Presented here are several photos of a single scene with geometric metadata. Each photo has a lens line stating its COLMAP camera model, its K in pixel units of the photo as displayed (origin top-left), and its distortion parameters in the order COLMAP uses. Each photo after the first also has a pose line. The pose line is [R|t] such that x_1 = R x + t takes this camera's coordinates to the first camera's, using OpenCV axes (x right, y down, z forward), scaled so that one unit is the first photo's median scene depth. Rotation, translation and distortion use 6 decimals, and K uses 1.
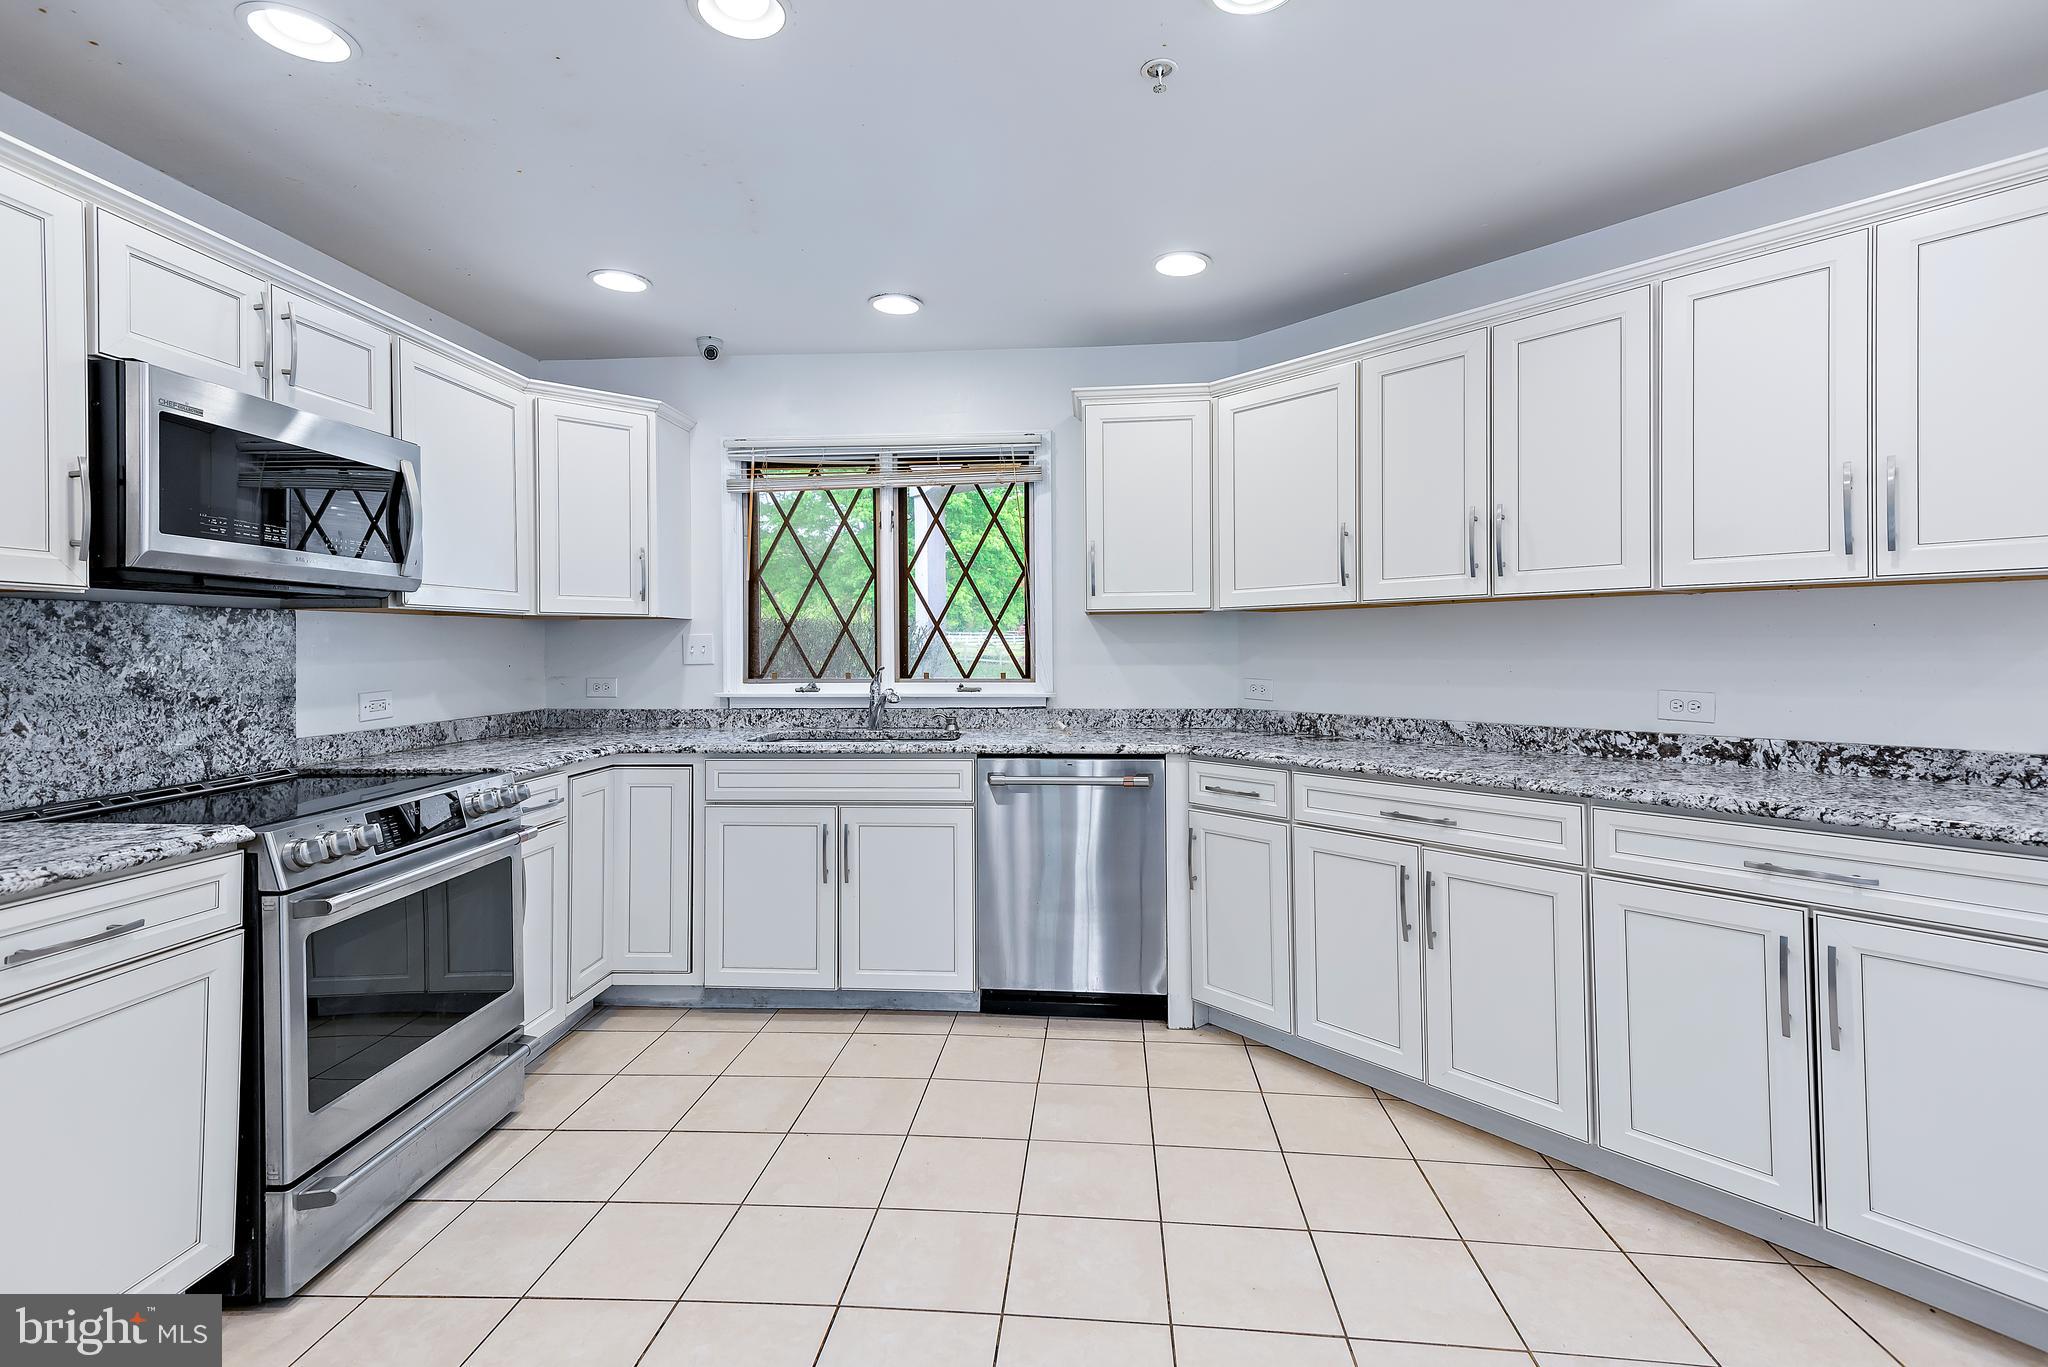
lens RADIAL K [[957.0, 0, 1019.3], [0, 957.0, 644.7], [0, 0, 1]] dist [0.052036, -0.016866]
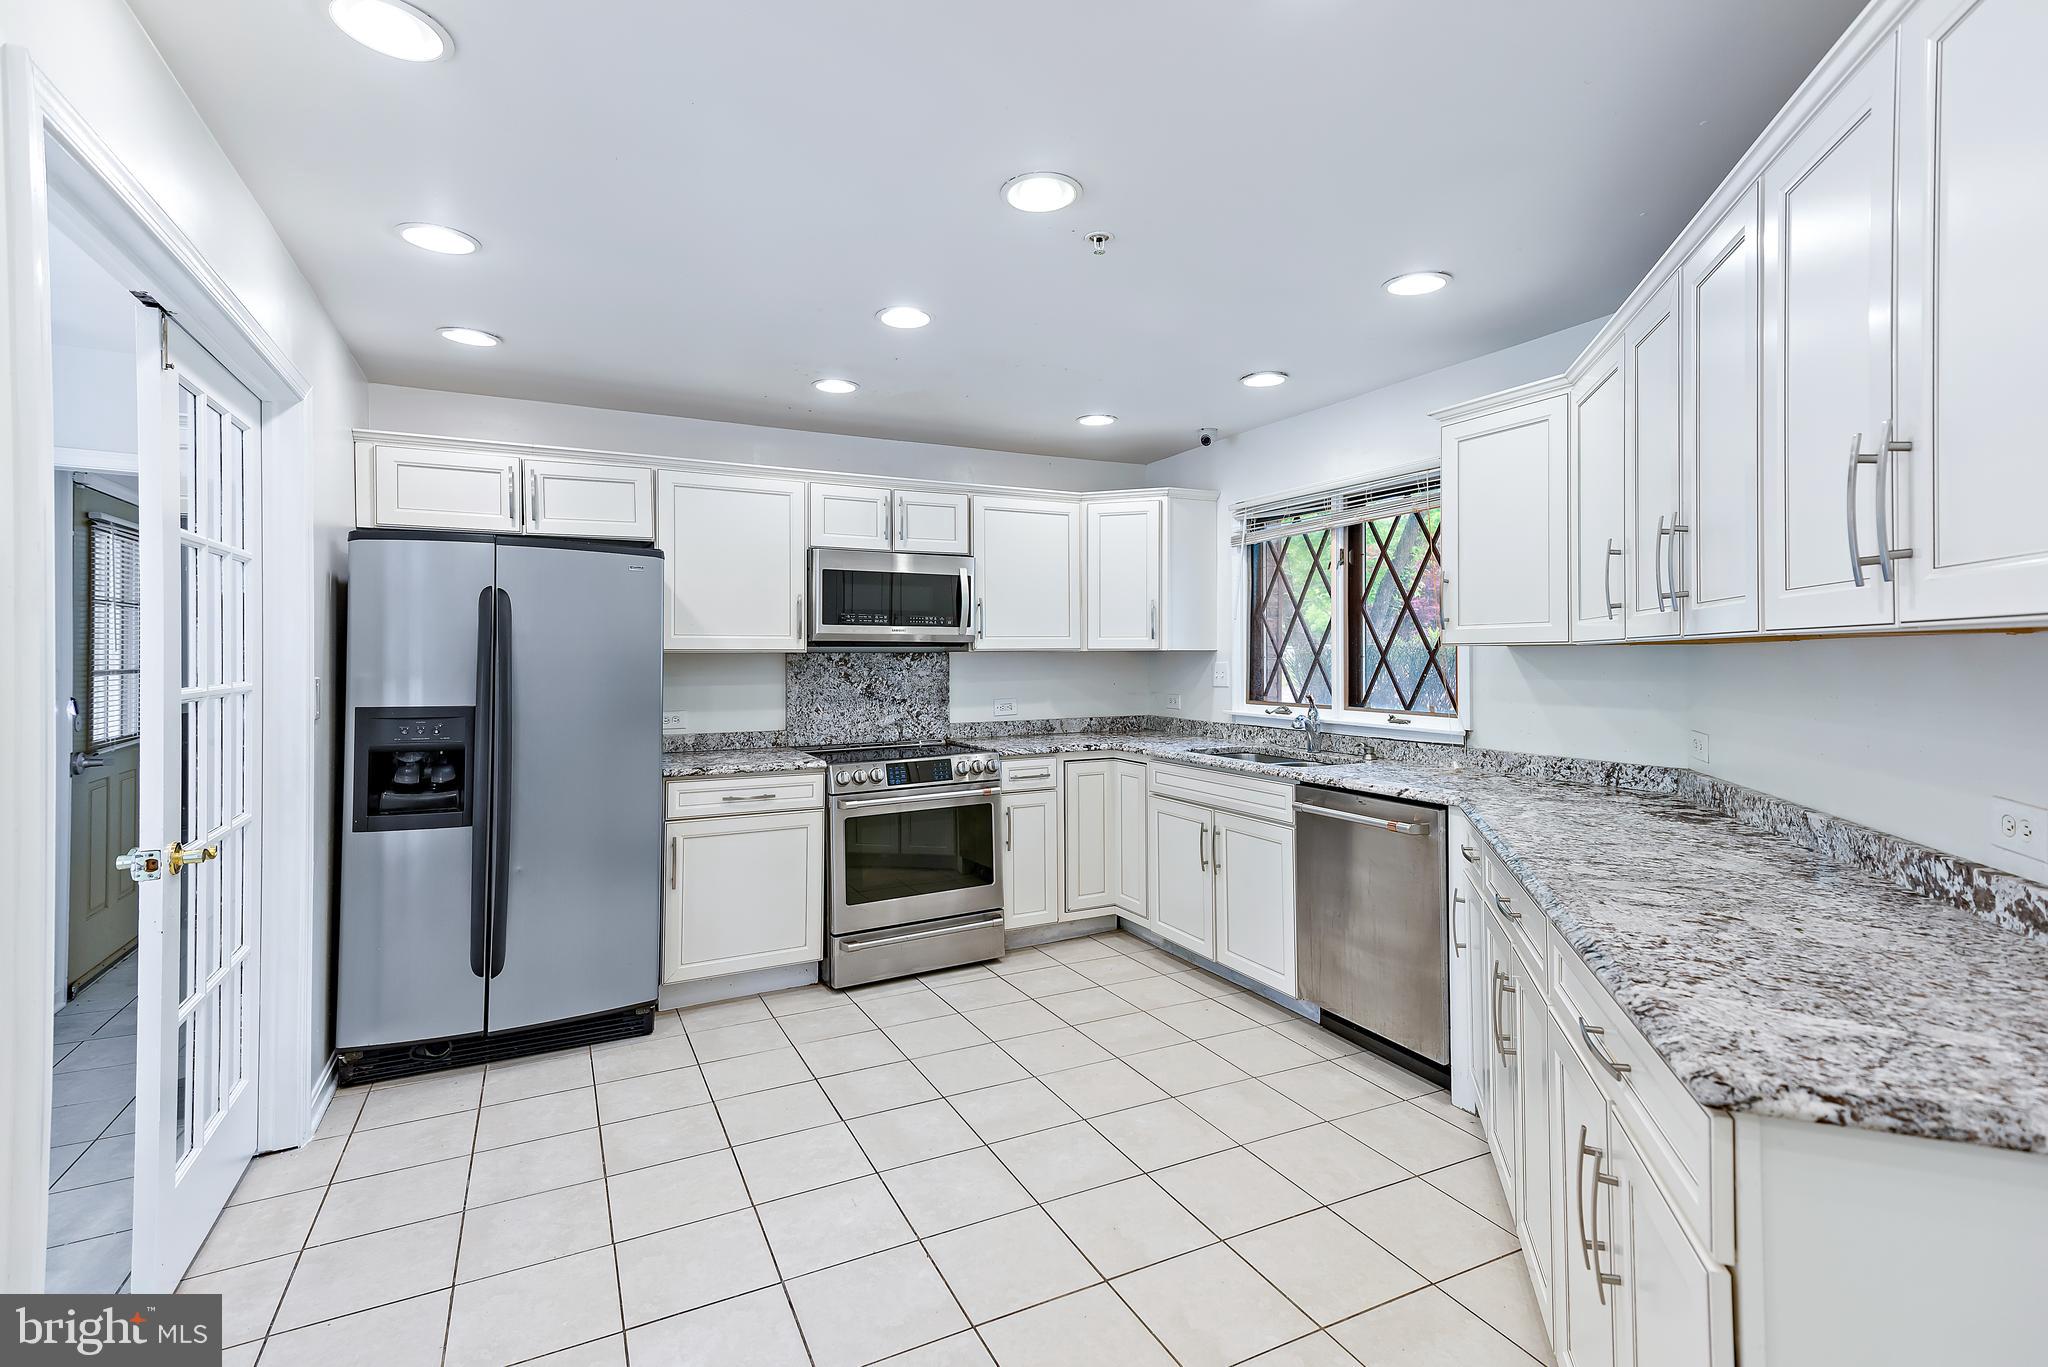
lens RADIAL K [[957.0, 0, 1019.3], [0, 957.0, 644.7], [0, 0, 1]] dist [0.052036, -0.016866]
pose [[0.517622, -0.004730, -0.855597, 0.746723], [0.002112, 0.999989, -0.004250, -0.036769], [0.855607, 0.000392, 0.517626, 0.169824]]
